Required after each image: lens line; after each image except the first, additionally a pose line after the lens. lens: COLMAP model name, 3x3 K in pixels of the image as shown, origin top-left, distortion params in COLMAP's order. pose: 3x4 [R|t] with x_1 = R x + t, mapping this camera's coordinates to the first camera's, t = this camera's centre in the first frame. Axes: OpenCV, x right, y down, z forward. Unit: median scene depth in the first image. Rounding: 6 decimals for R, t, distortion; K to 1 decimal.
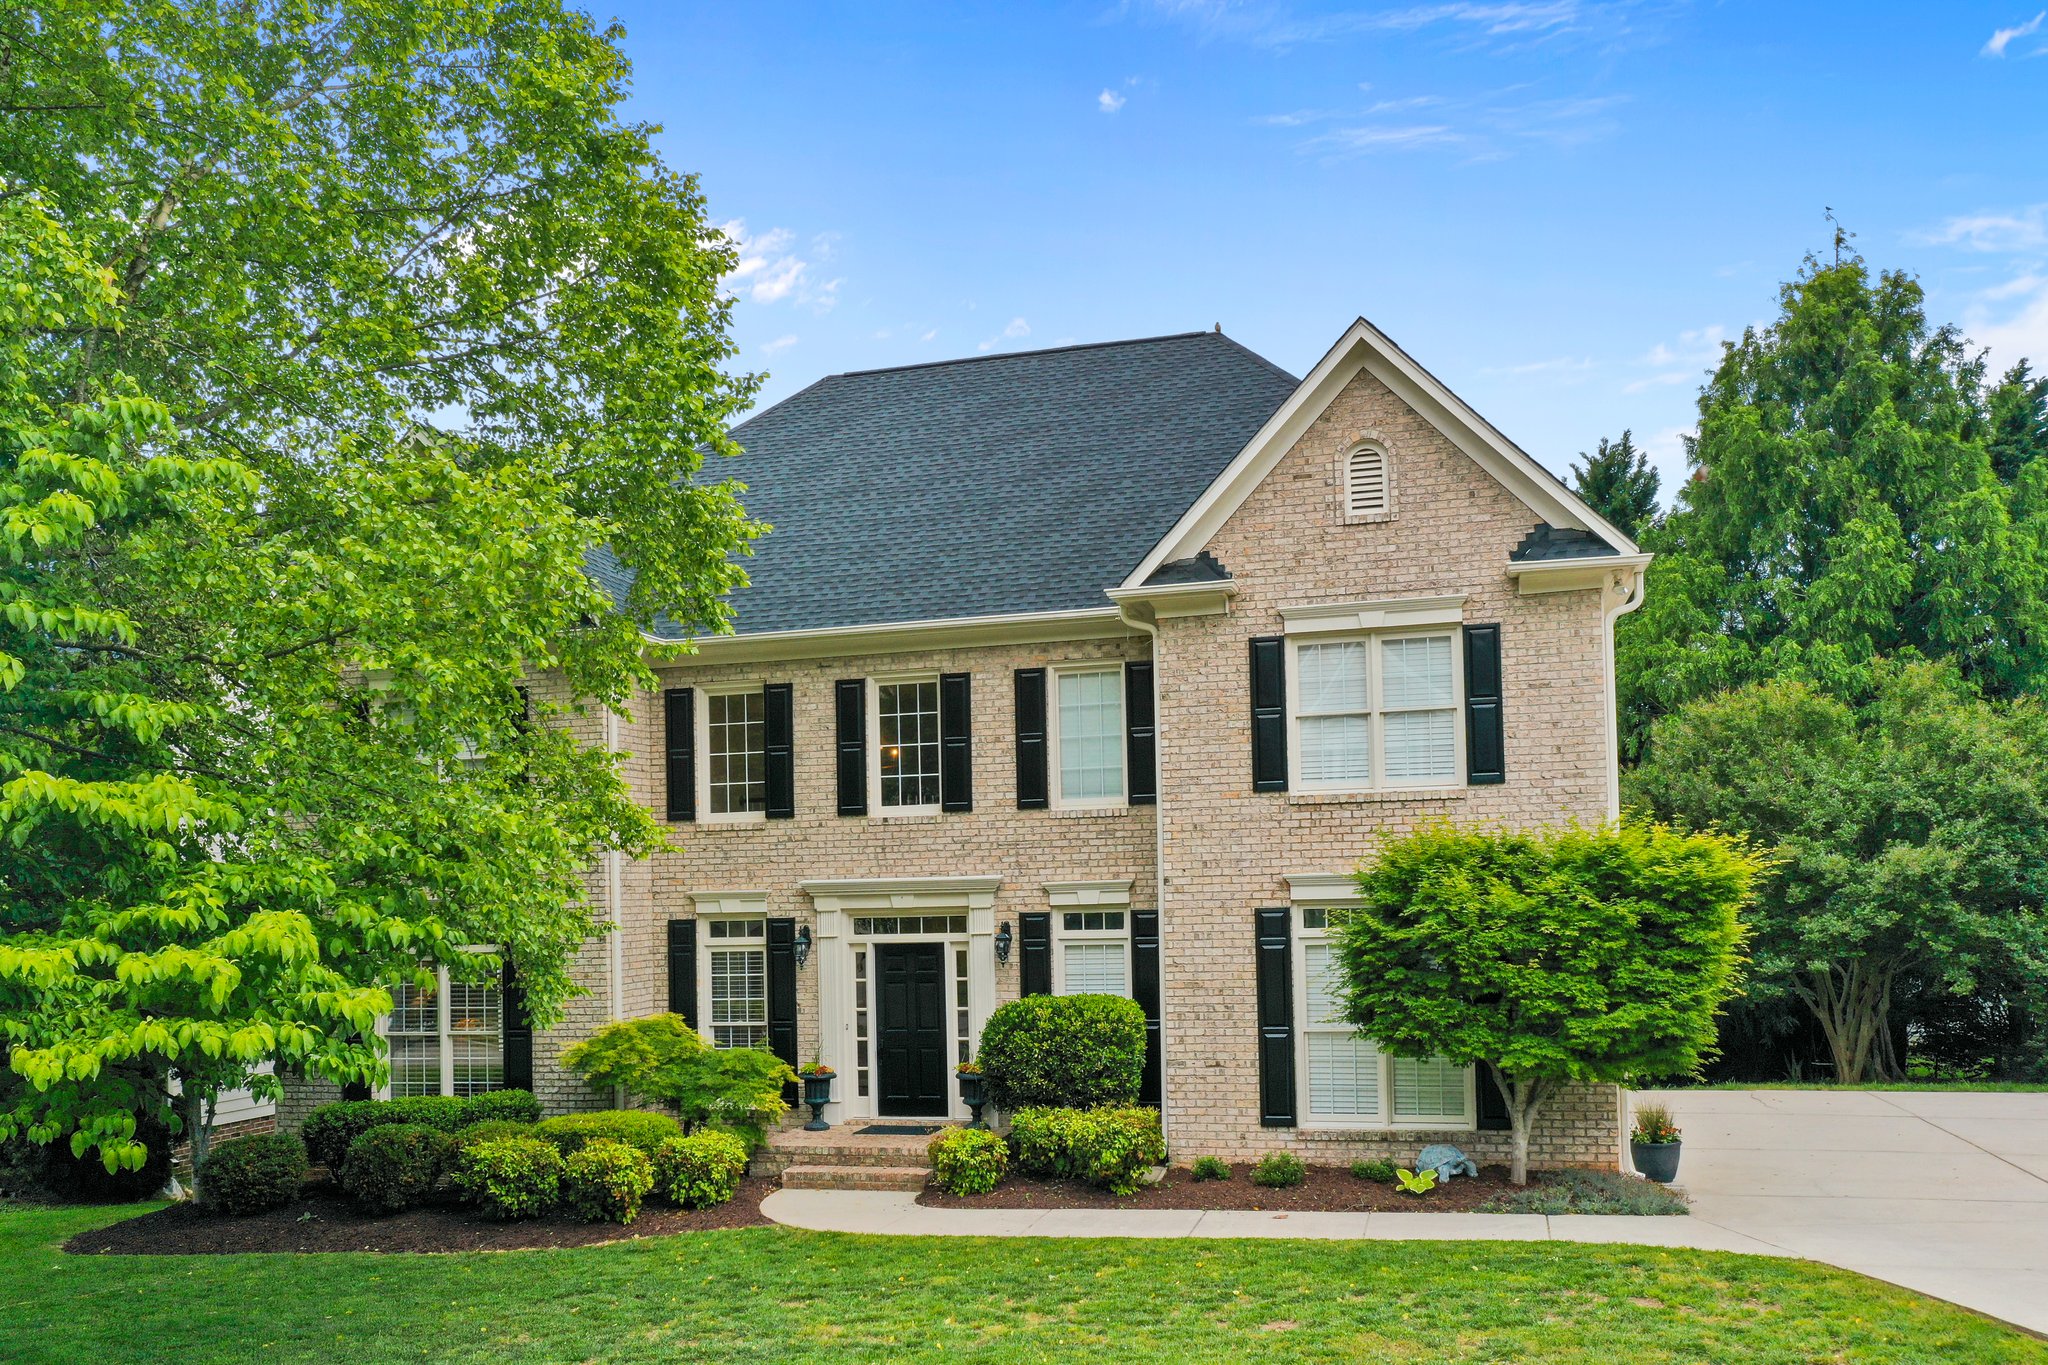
lens RADIAL K [[1618.7, 0, 1016.5], [0, 1618.7, 916.6], [0, 0, 1]] dist [0.006529, 0.005077]
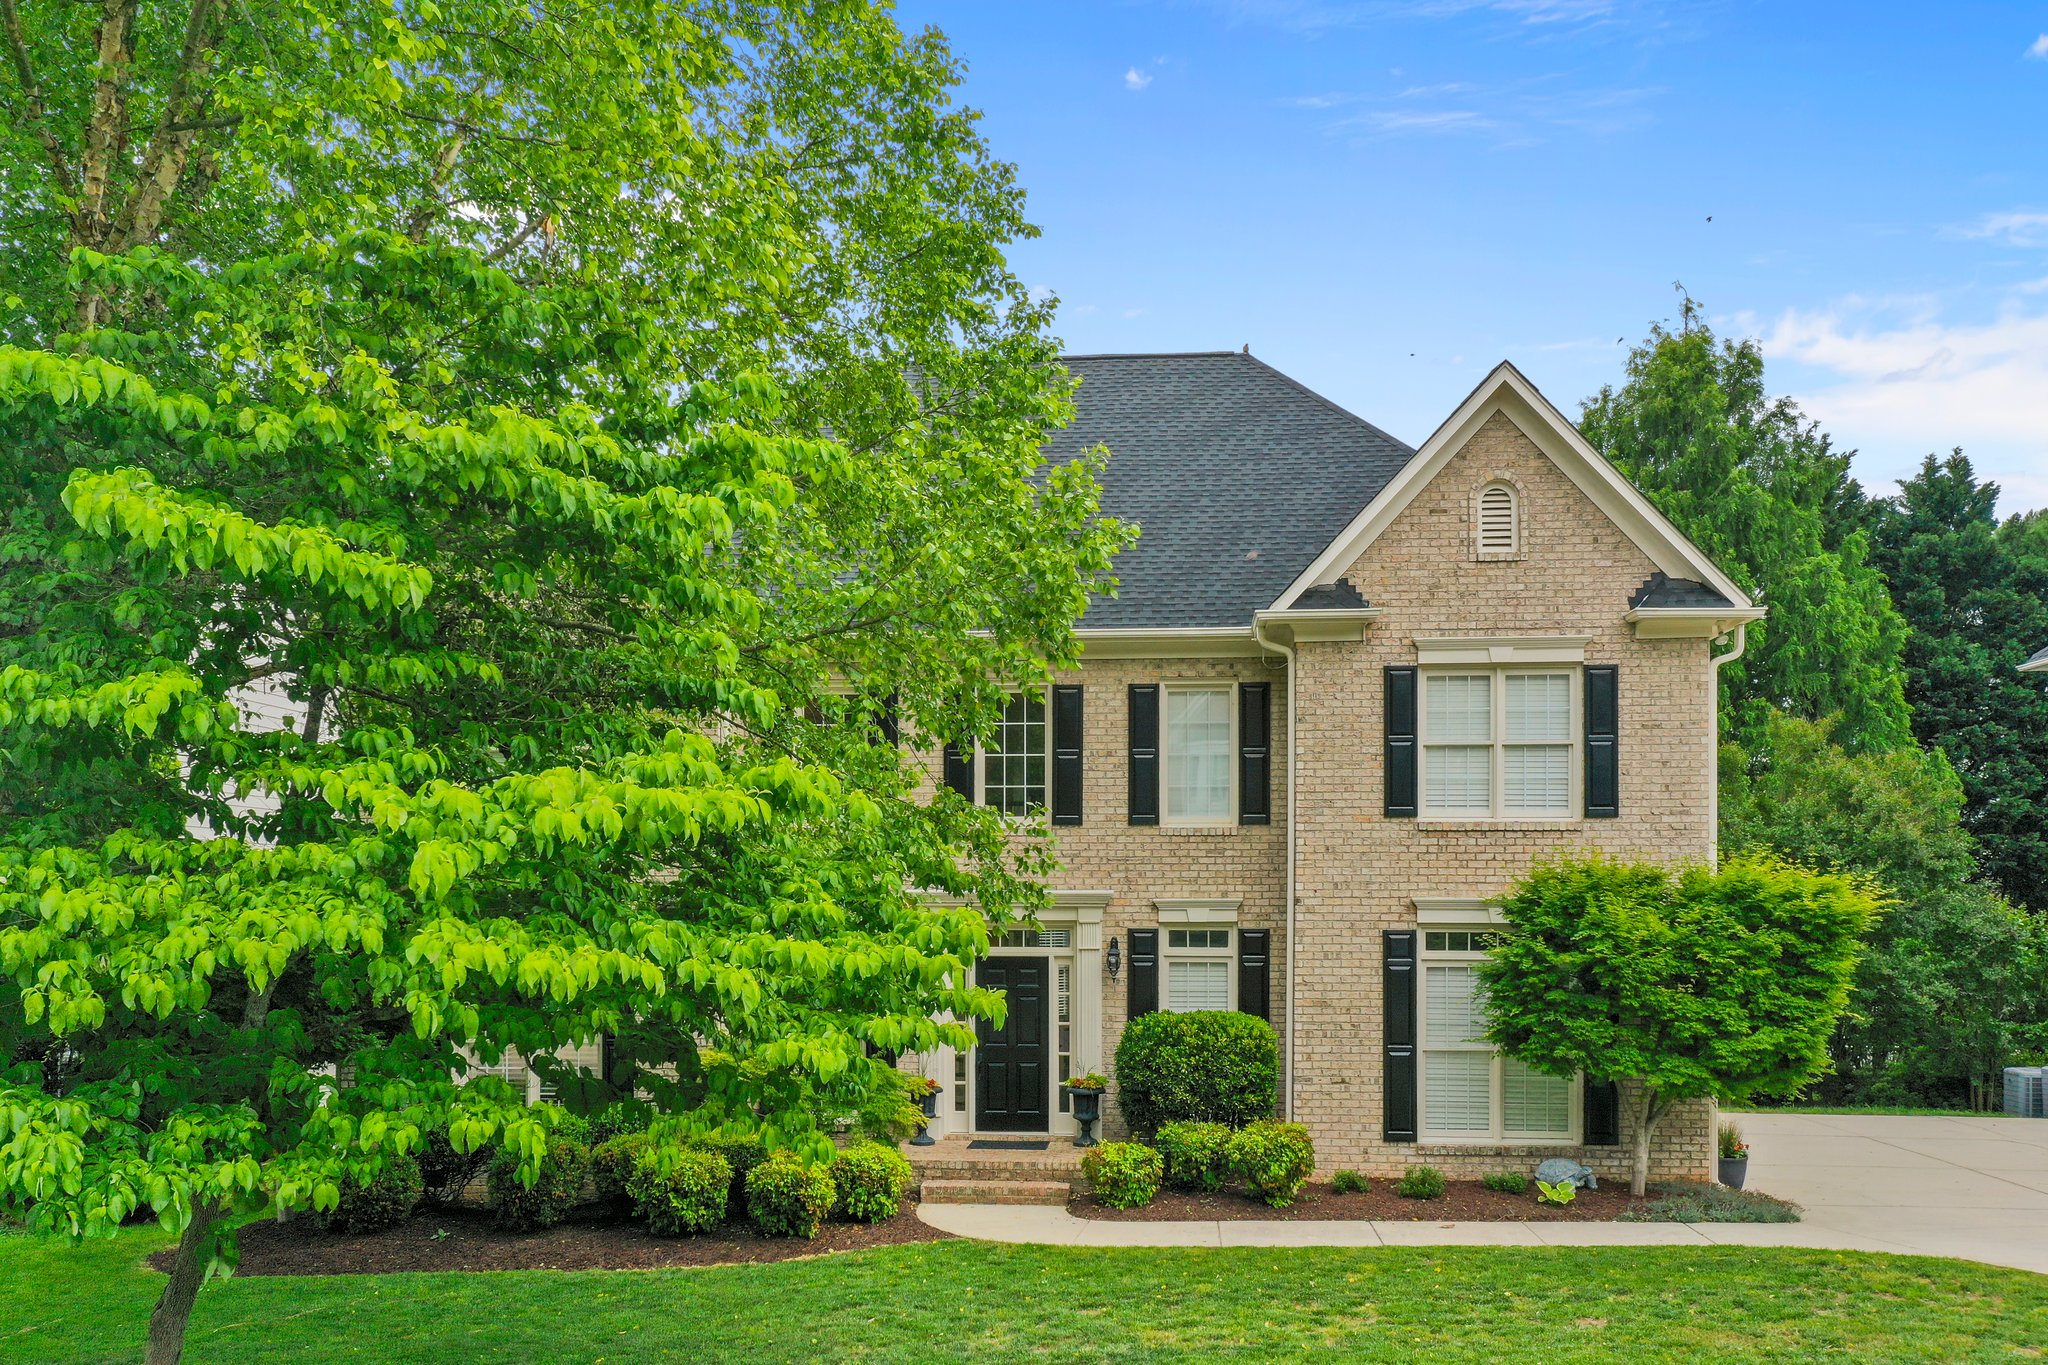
lens RADIAL K [[1660.9, 0, 1112.7], [0, 1660.9, 972.2], [0, 0, 1]] dist [0.010663, -0.008116]
pose [[0.983433, 0.020613, 0.180095, -0.211853], [-0.024505, 0.999511, 0.019412, 0.005488], [-0.179607, -0.023504, 0.983458, -0.008110]]
